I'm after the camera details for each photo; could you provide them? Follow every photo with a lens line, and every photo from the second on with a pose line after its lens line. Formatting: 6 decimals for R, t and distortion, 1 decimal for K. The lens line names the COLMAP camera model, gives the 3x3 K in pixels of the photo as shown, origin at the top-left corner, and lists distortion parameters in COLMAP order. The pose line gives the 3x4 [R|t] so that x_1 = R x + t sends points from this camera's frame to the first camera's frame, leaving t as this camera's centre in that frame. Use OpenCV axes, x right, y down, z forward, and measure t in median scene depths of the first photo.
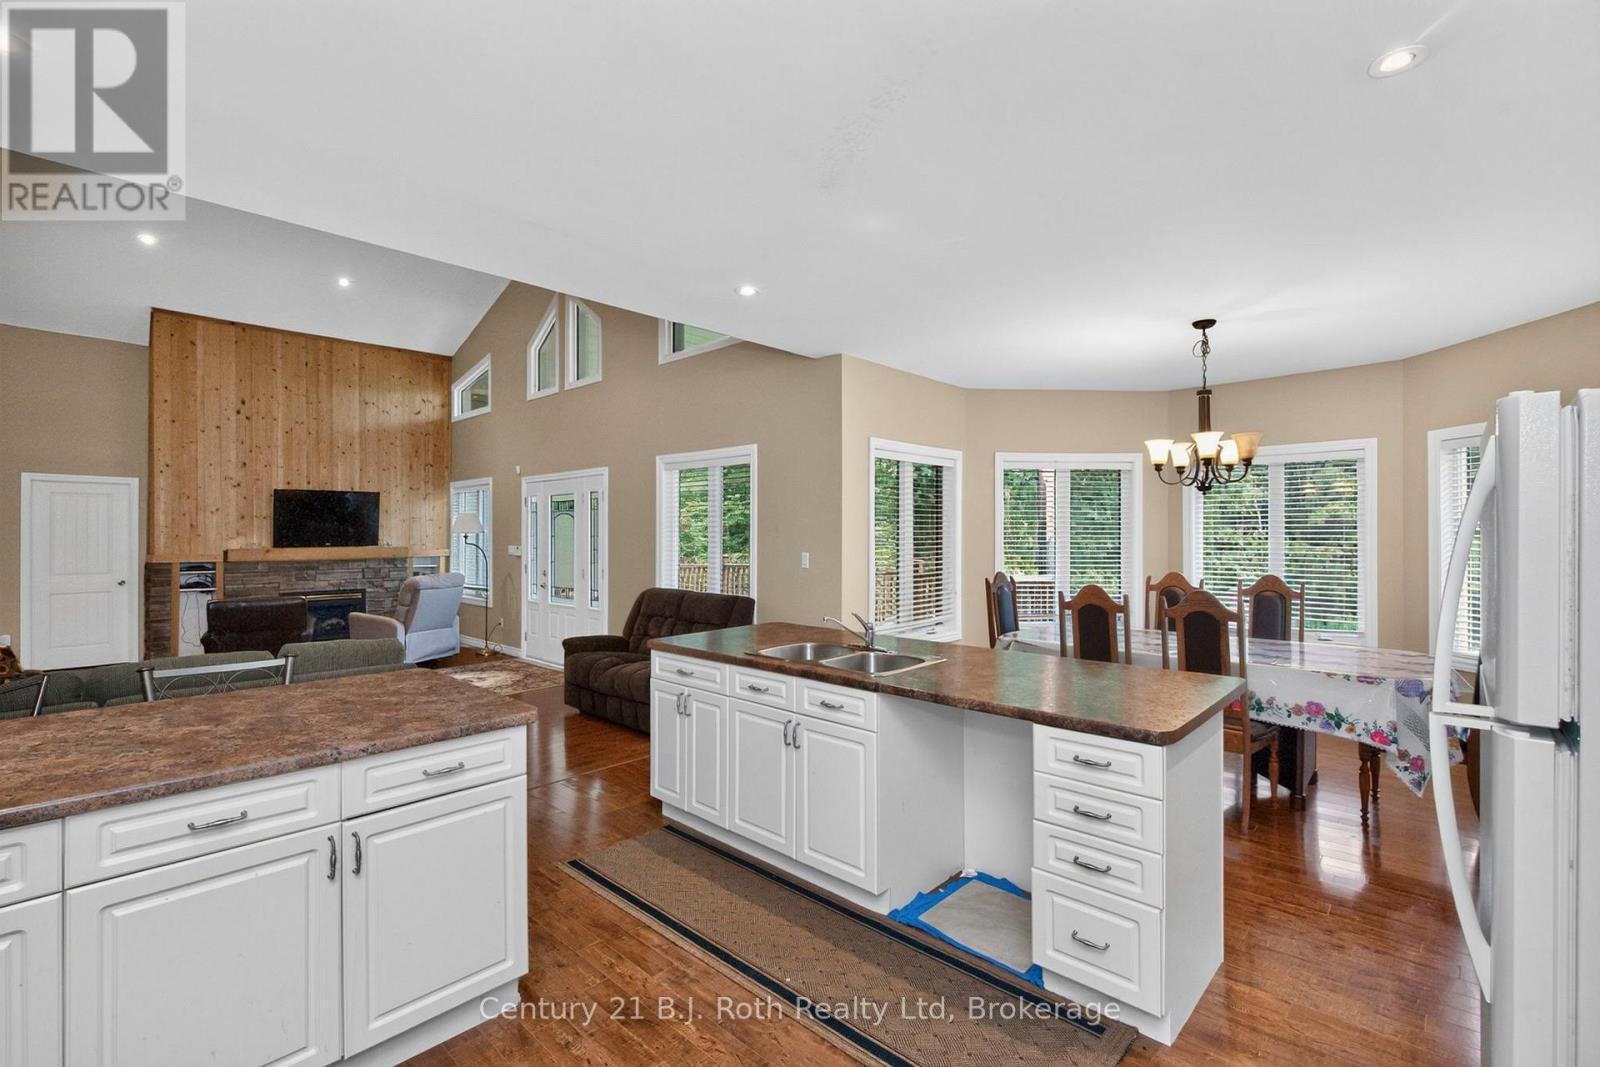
lens RADIAL K [[724.6, 0, 799.2], [0, 724.6, 528.2], [0, 0, 1]] dist [-0.005155, 0.001366]
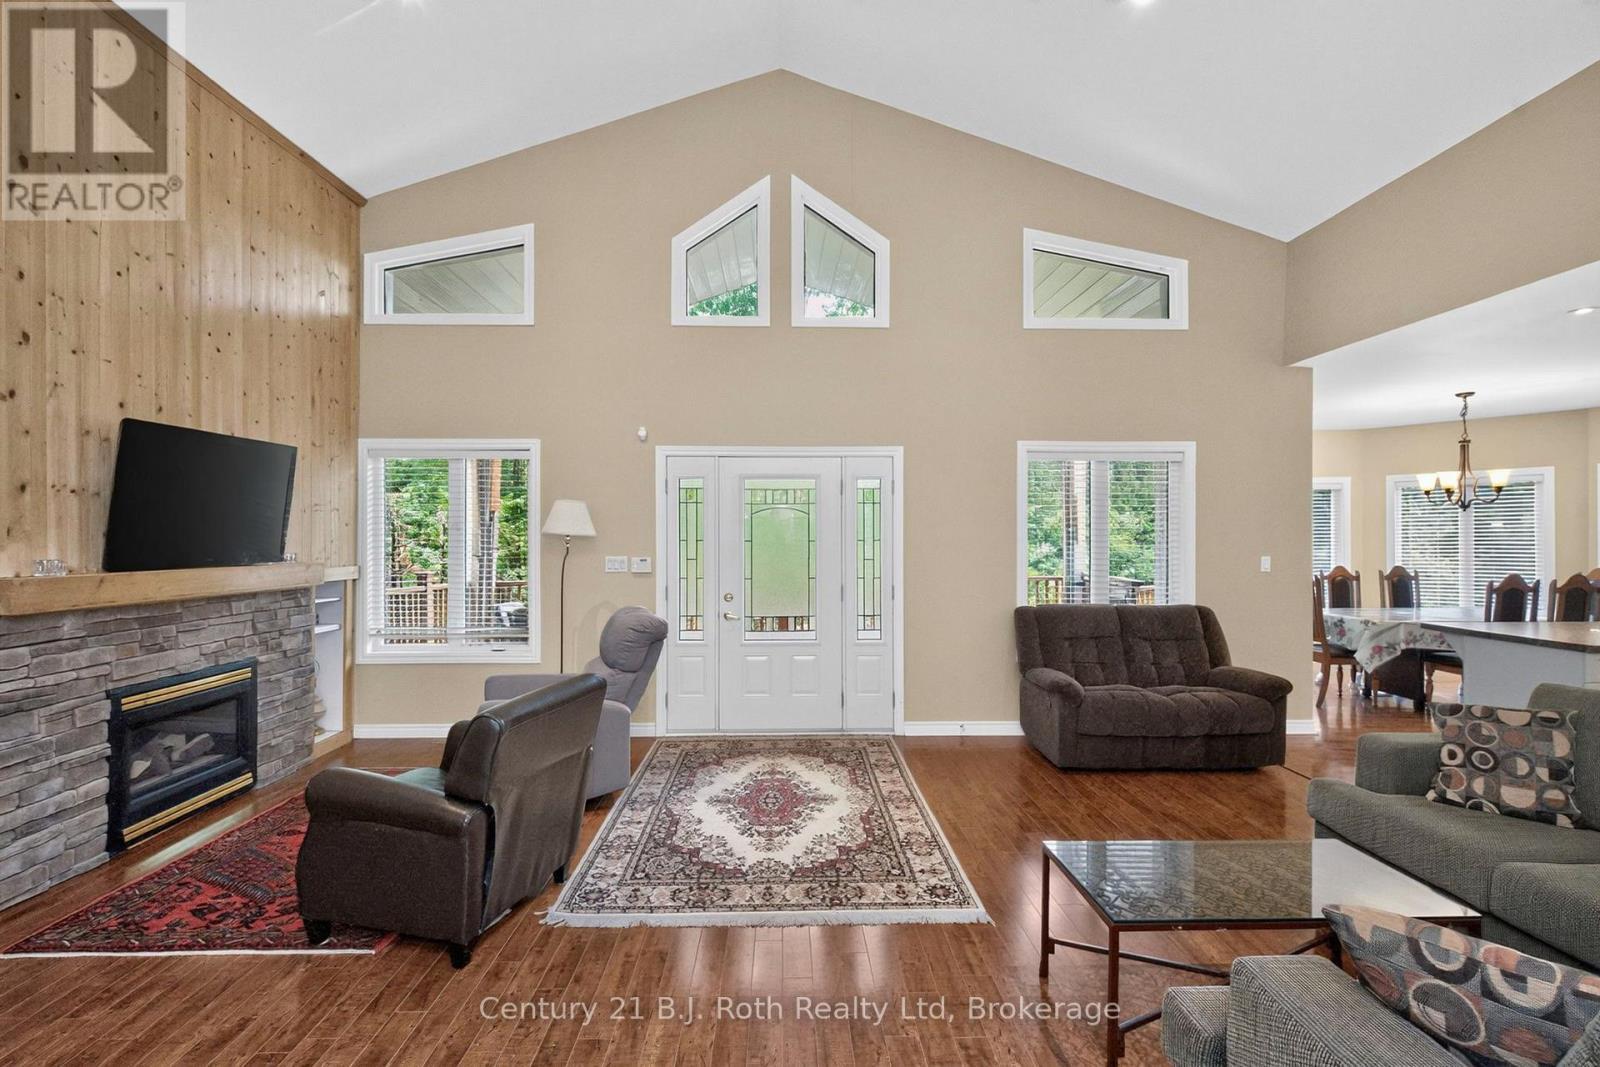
lens RADIAL K [[724.6, 0, 802.1], [0, 724.6, 549.4], [0, 0, 1]] dist [-0.005155, 0.001366]
pose [[0.704809, -0.009041, 0.709340, -0.718417], [-0.005691, 0.999815, 0.018398, 0.005860], [-0.709374, -0.017003, 0.704627, 0.460911]]
